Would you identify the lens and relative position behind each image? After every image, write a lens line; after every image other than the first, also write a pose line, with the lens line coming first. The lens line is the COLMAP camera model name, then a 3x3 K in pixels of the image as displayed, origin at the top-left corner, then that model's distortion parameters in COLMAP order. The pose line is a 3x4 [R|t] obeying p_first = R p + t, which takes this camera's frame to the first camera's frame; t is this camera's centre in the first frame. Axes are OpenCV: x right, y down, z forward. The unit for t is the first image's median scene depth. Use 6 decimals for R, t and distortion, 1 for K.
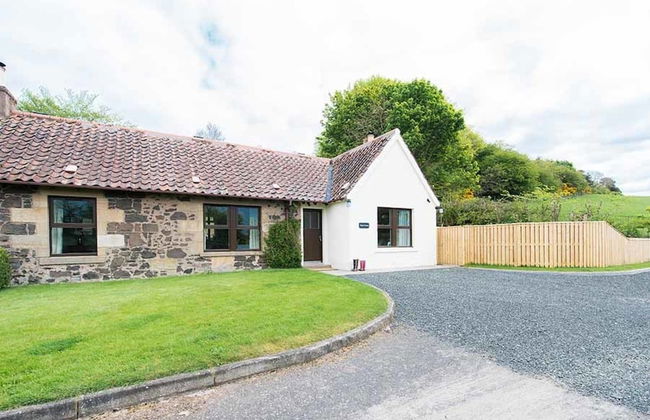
lens RADIAL K [[309.5, 0, 325.0], [0, 309.5, 227.4], [0, 0, 1]] dist [-0.000511, -0.000335]
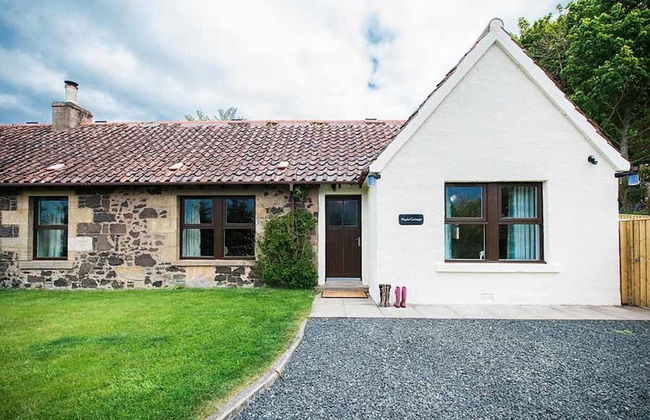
lens RADIAL K [[309.5, 0, 325.0], [0, 309.5, 227.4], [0, 0, 1]] dist [-0.000511, -0.000335]
pose [[0.848356, -0.010534, -0.529321, 0.330867], [0.016658, 0.999838, 0.006801, 0.001436], [0.529164, -0.014588, 0.848394, 0.567554]]
